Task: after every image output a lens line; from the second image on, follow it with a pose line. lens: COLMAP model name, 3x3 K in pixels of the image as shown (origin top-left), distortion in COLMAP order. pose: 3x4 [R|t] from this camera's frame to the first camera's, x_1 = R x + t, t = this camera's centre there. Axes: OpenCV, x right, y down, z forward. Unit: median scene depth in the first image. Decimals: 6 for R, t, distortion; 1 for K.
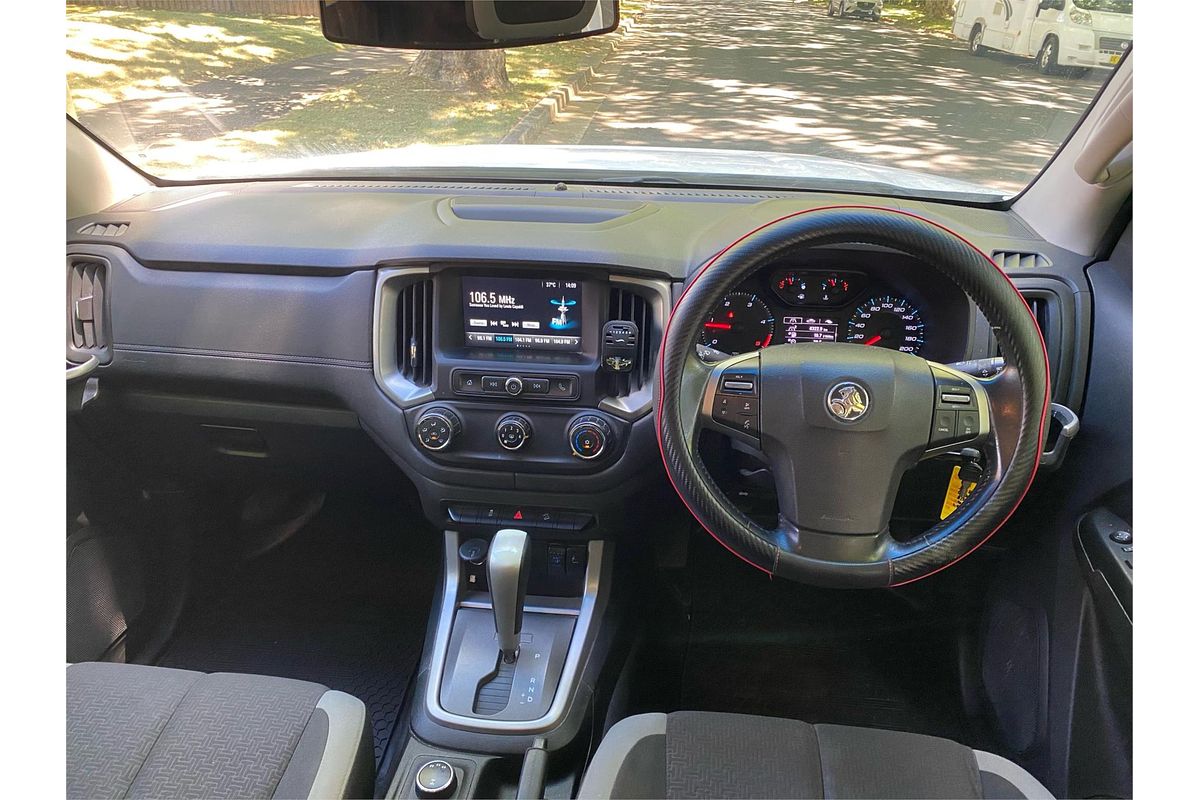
lens RADIAL K [[802.7, 0, 598.2], [0, 802.7, 400.1], [0, 0, 1]] dist [-0.001191, -0.000099]
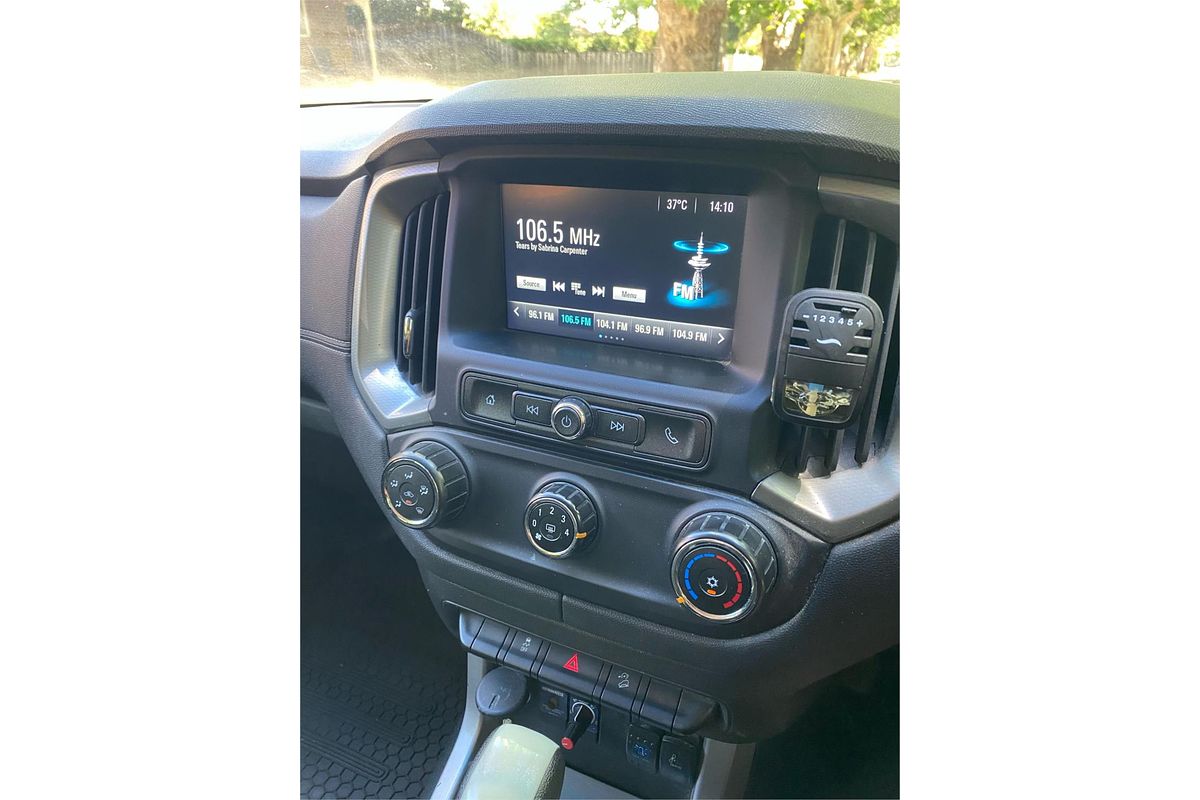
lens RADIAL K [[597.0, 0, 601.1], [0, 597.0, 392.2], [0, 0, 1]] dist [0.027155, -0.000121]
pose [[0.953546, 0.118036, -0.277161, 0.005266], [-0.118373, 0.992847, 0.015578, -0.039922], [0.277018, 0.017954, 0.960697, 0.660948]]
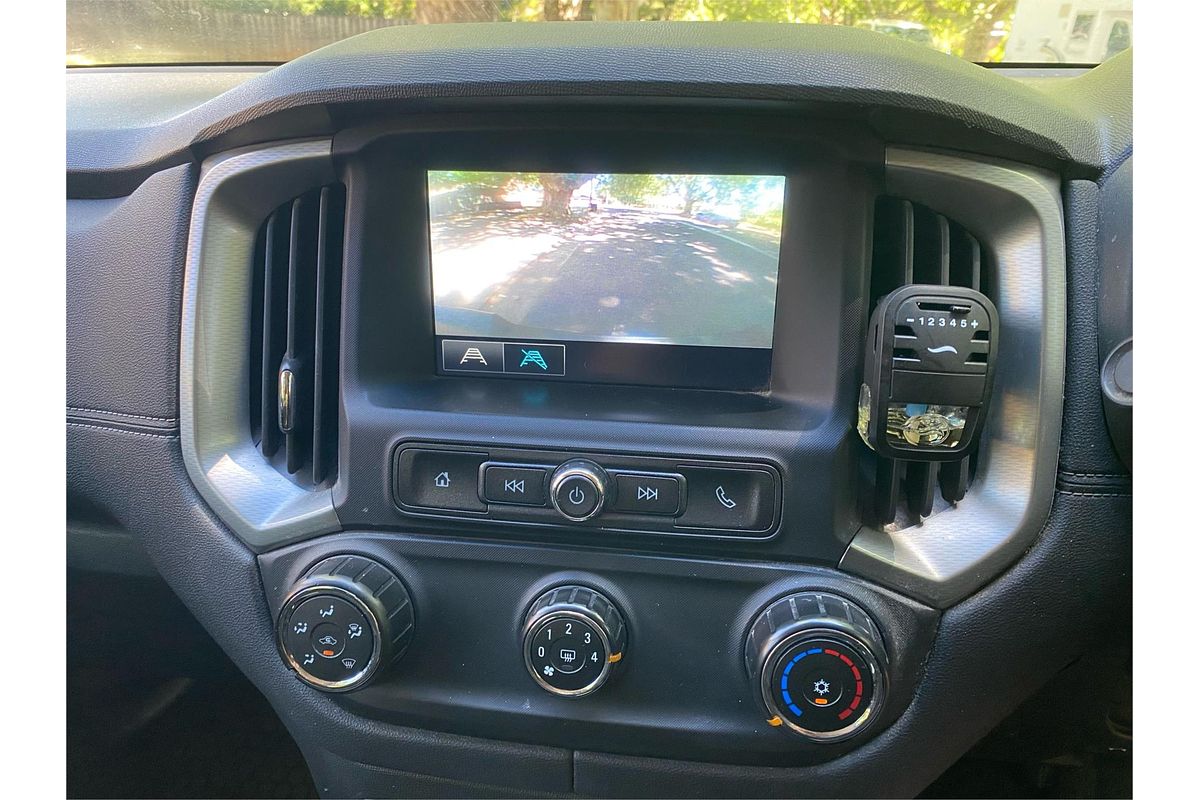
lens RADIAL K [[802.7, 0, 598.2], [0, 802.7, 400.1], [0, 0, 1]] dist [-0.001191, -0.000099]
pose [[0.999604, 0.006805, -0.027286, -0.085947], [-0.008807, 0.997225, -0.073929, -0.030646], [0.026707, 0.074140, 0.996890, 0.661760]]
